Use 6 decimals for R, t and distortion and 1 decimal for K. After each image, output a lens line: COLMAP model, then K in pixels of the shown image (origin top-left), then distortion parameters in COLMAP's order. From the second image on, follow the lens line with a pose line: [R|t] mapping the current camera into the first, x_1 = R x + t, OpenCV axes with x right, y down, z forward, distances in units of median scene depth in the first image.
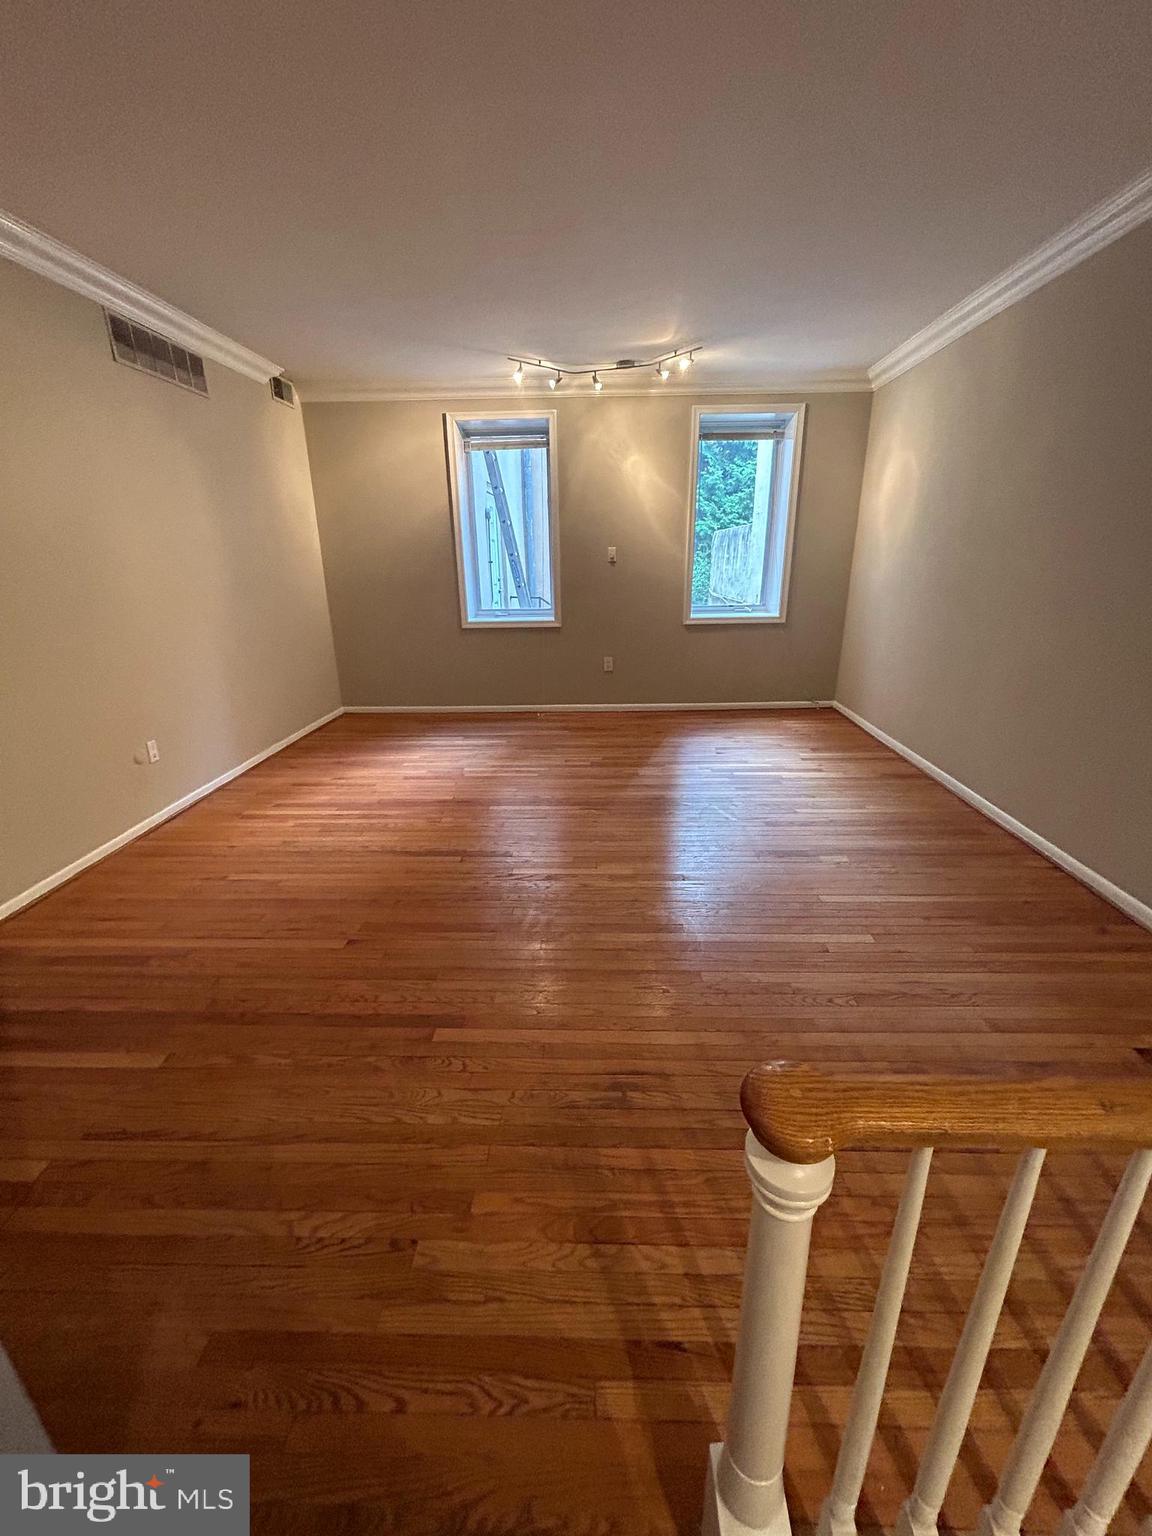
lens RADIAL K [[617.6, 0, 577.1], [0, 617.6, 766.5], [0, 0, 1]] dist [-0.000093, 0.000246]
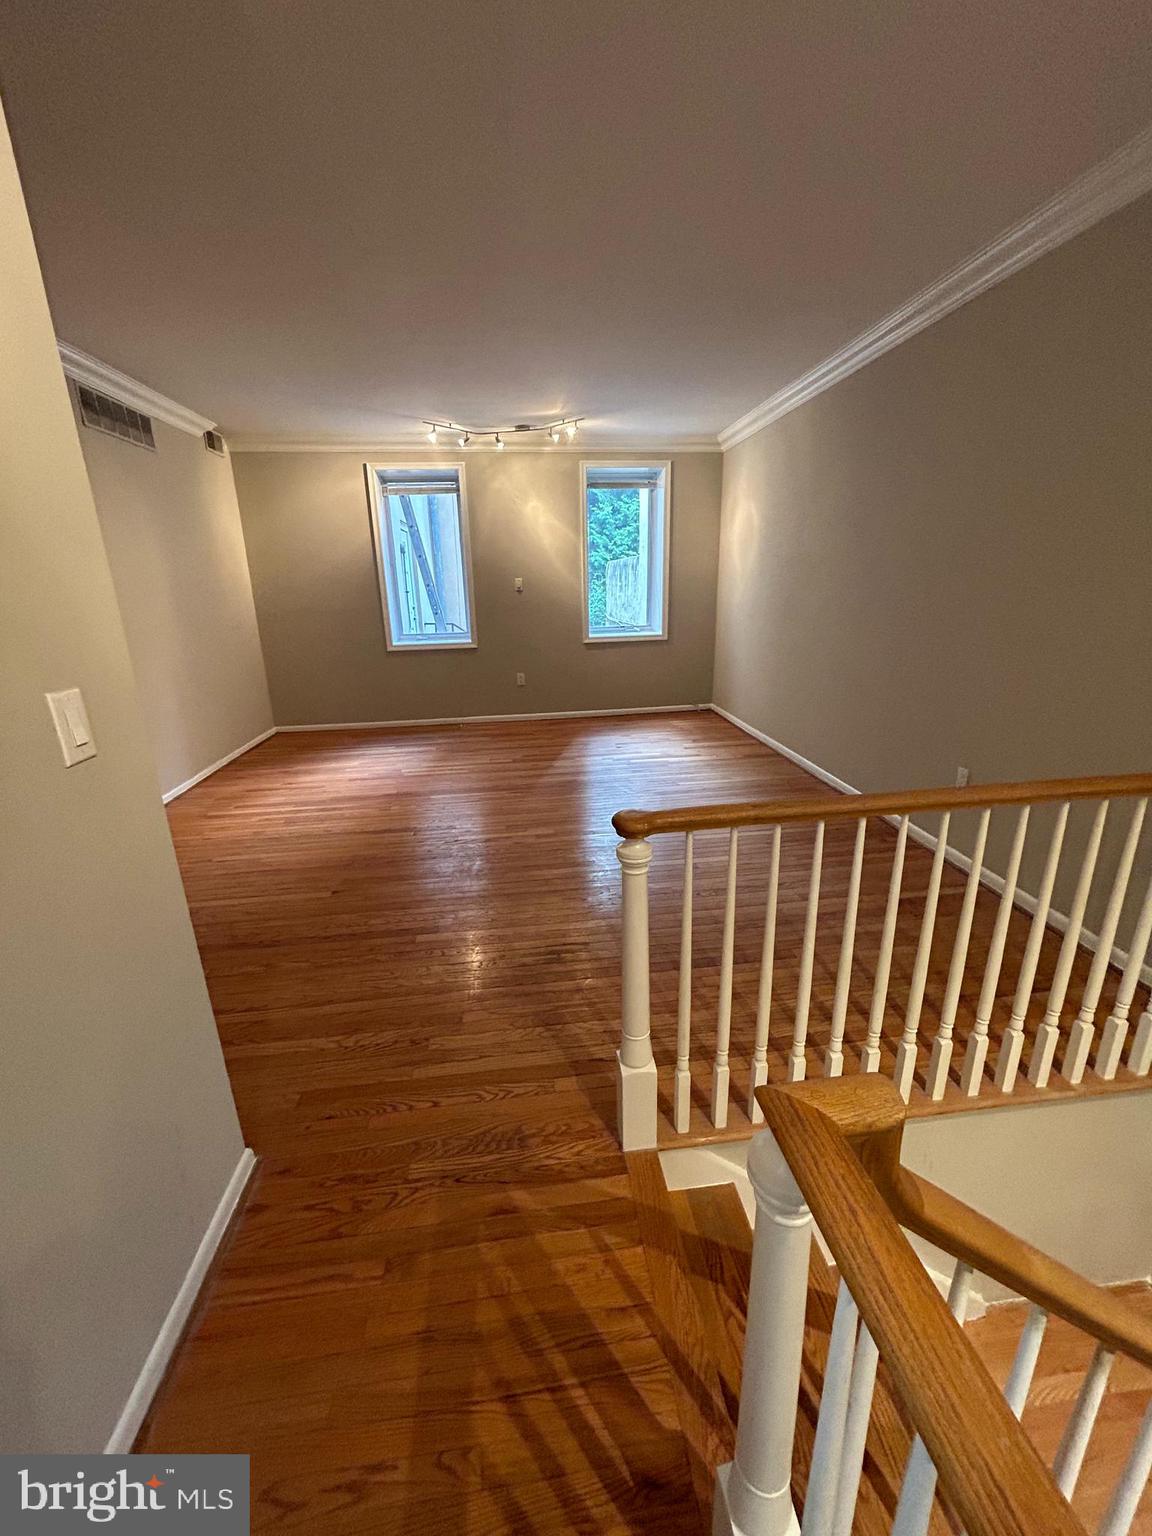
lens RADIAL K [[615.2, 0, 576.0], [0, 615.2, 768.0], [0, 0, 1]] dist [-0.000996, -0.000129]
pose [[0.988228, -0.053182, 0.143449, -0.025530], [0.058618, 0.997704, -0.033935, 0.054803], [-0.141315, 0.041944, 0.989076, -0.169998]]
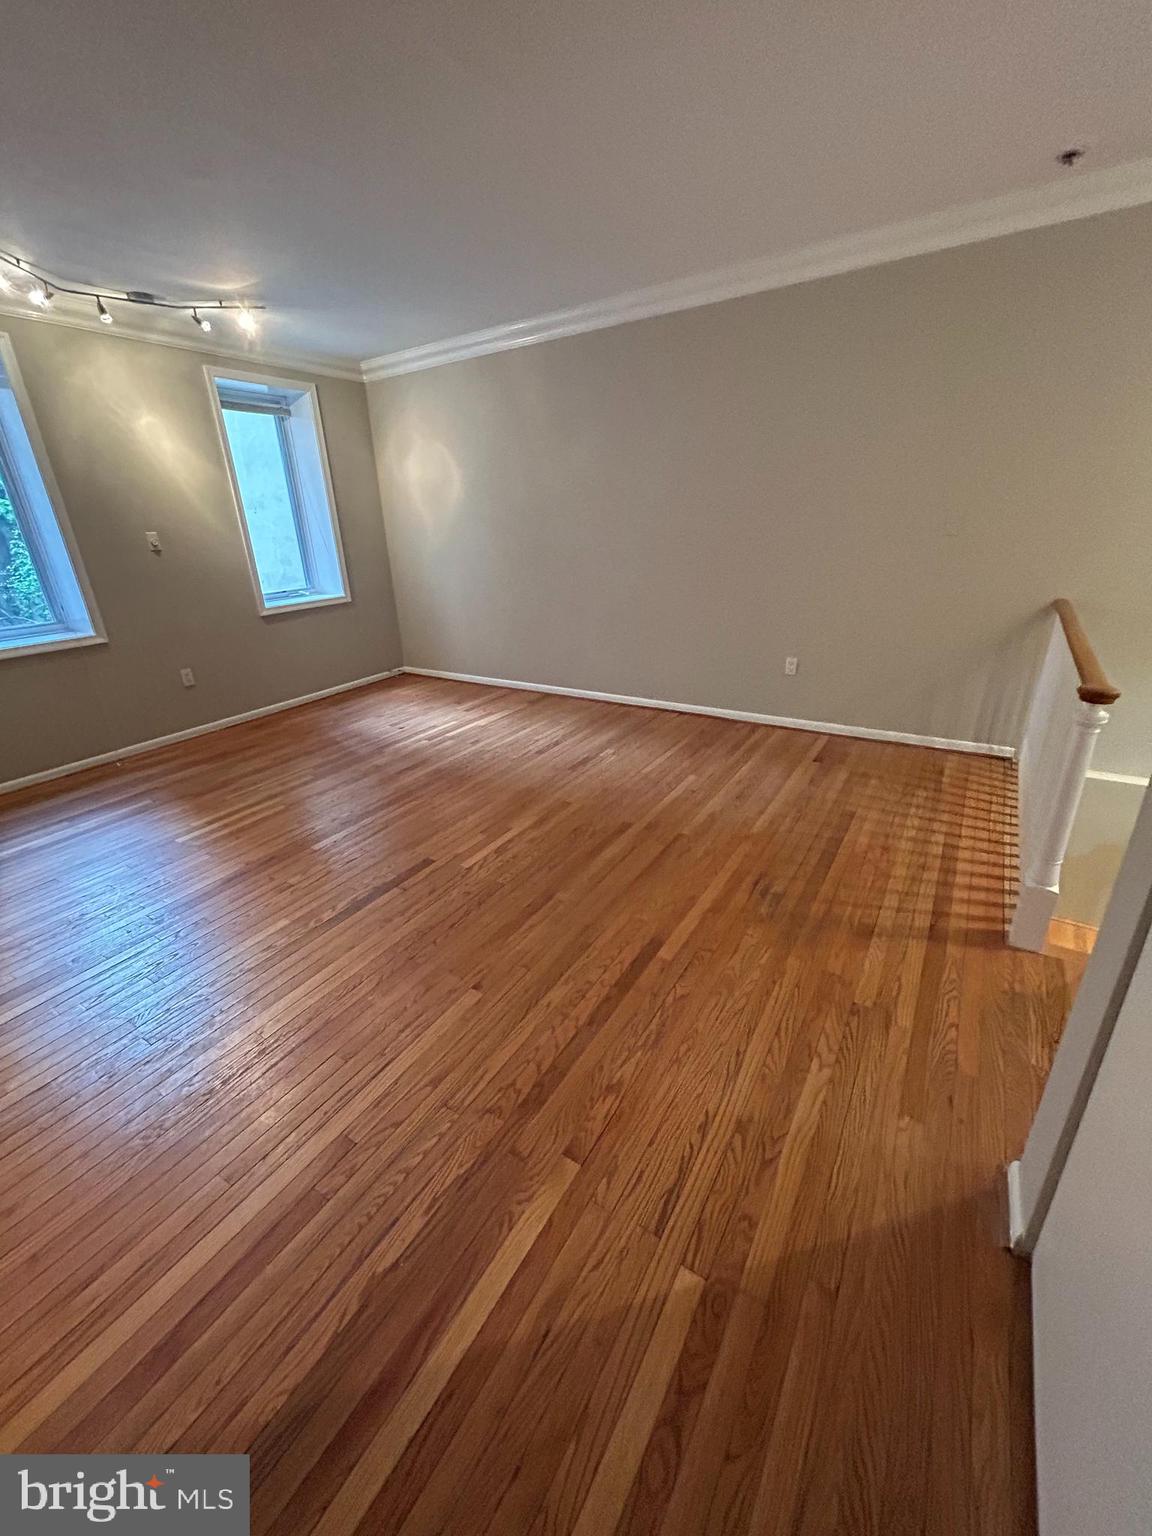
lens RADIAL K [[617.6, 0, 577.1], [0, 617.6, 766.5], [0, 0, 1]] dist [-0.000093, 0.000246]
pose [[0.505911, -0.328213, 0.797703, -0.470621], [0.308905, 0.932384, 0.187717, -0.065281], [-0.805377, 0.151446, 0.573090, 0.184009]]
